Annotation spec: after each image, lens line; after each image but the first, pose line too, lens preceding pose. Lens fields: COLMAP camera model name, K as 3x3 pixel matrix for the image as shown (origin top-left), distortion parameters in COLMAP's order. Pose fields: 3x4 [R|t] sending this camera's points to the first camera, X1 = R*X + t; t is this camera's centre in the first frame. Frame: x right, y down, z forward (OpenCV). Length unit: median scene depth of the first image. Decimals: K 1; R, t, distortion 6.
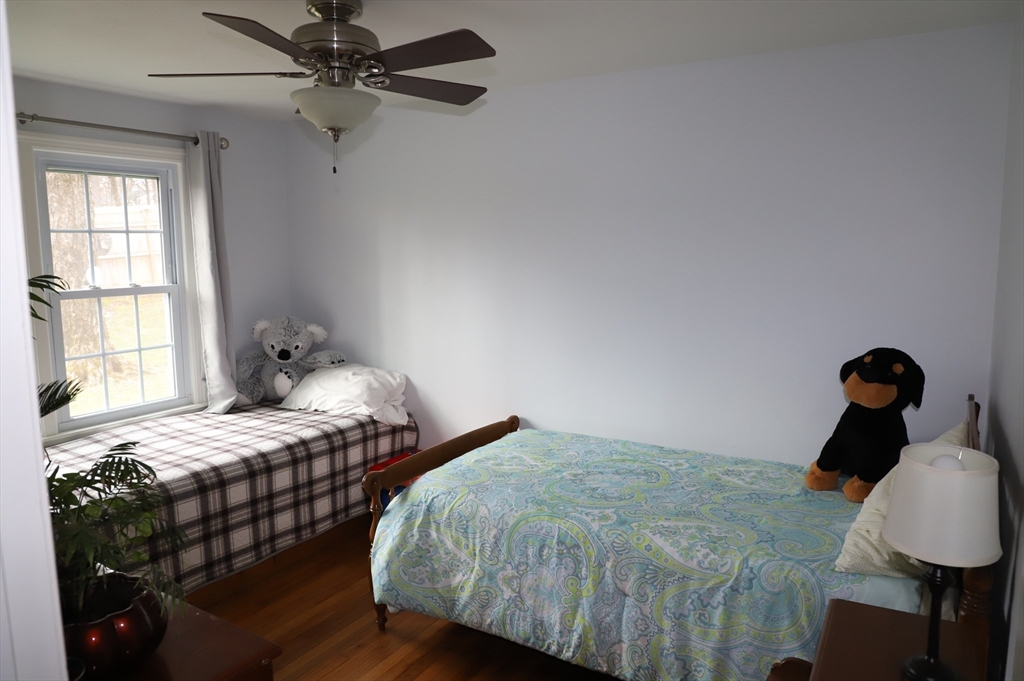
lens RADIAL K [[700.7, 0, 515.9], [0, 700.7, 337.0], [0, 0, 1]] dist [-0.074198, 0.035982]
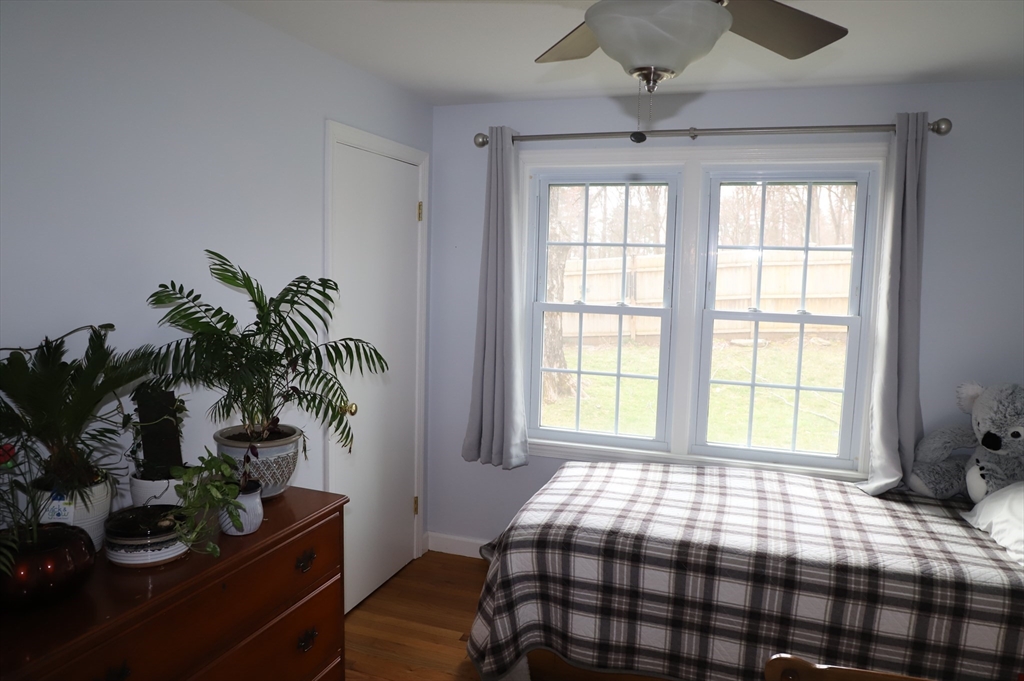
lens RADIAL K [[713.7, 0, 514.8], [0, 713.7, 337.6], [0, 0, 1]] dist [-0.070725, 0.040775]
pose [[0.209928, 0.116847, -0.970710, 0.212443], [-0.152550, 0.984588, 0.085527, -0.062952], [0.965743, 0.130127, 0.224517, 0.456897]]
